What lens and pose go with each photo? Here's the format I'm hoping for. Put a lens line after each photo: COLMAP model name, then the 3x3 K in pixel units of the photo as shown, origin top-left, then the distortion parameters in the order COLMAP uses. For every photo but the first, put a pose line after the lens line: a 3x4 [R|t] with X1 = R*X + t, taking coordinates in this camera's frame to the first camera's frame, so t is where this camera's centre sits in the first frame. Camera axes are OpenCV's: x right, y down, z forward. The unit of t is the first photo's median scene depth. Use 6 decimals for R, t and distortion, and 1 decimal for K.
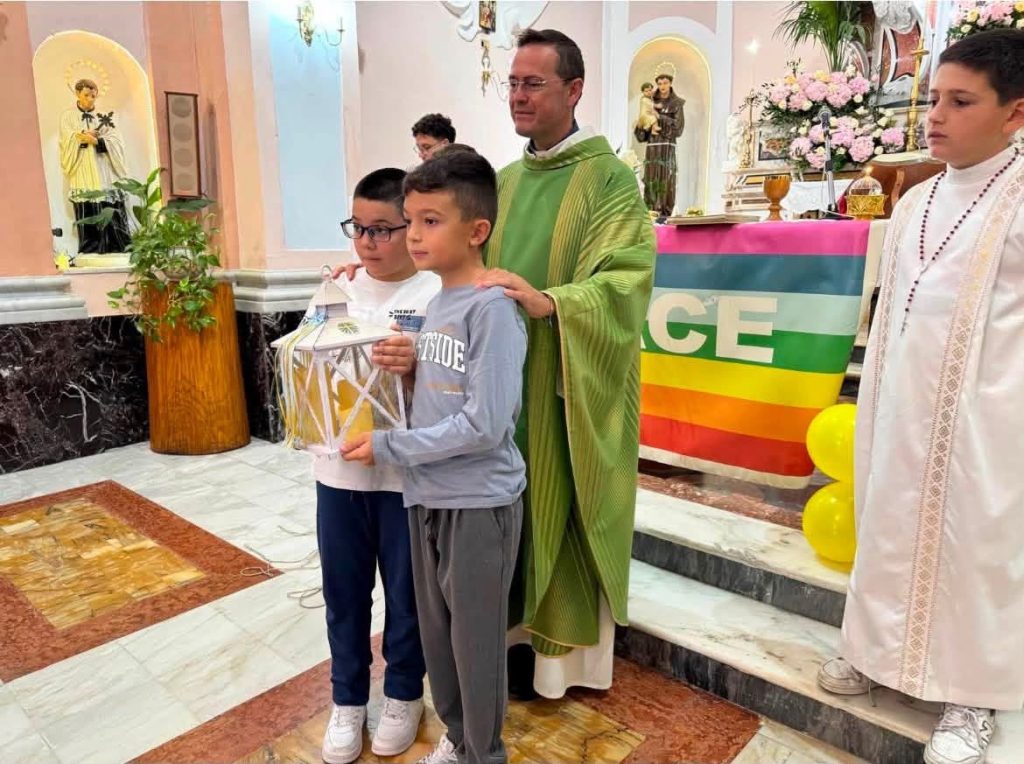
lens RADIAL K [[734.9, 0, 512.0], [0, 734.9, 382.0], [0, 0, 1]] dist [0.004326, -0.001487]
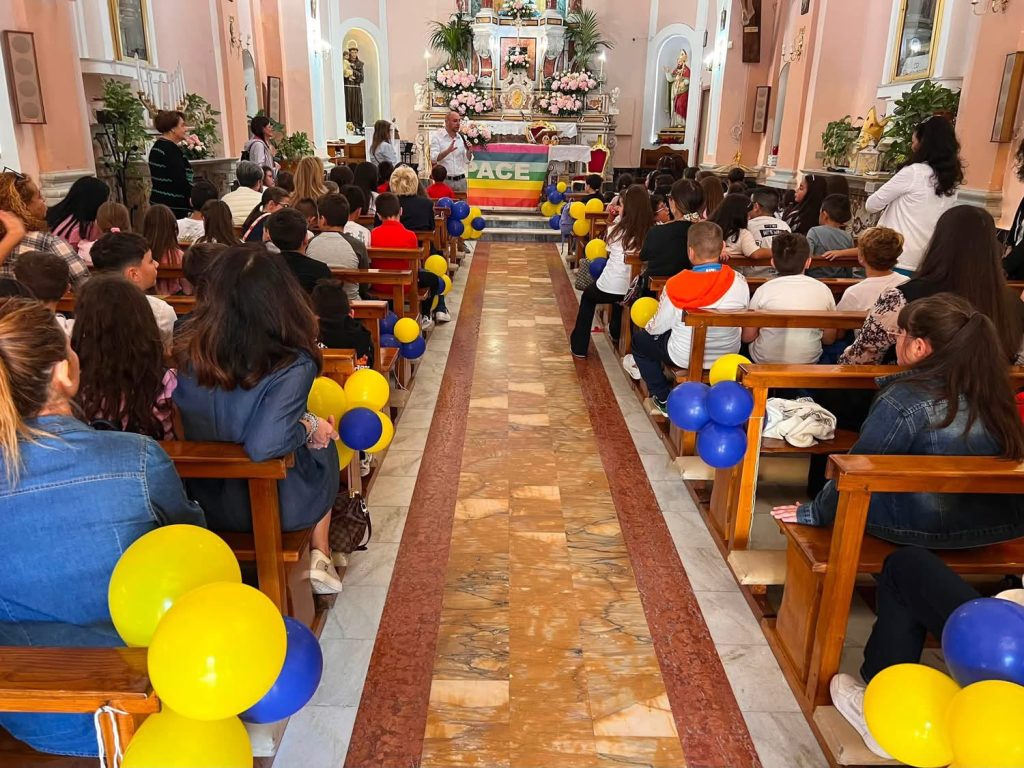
lens RADIAL K [[744.3, 0, 513.4], [0, 744.3, 377.4], [0, 0, 1]] dist [0.043324, -0.045792]
pose [[0.741062, -0.187760, 0.644650, -1.556108], [0.103179, 0.980546, 0.166983, 0.209923], [-0.663461, -0.057231, 0.746018, -1.271941]]
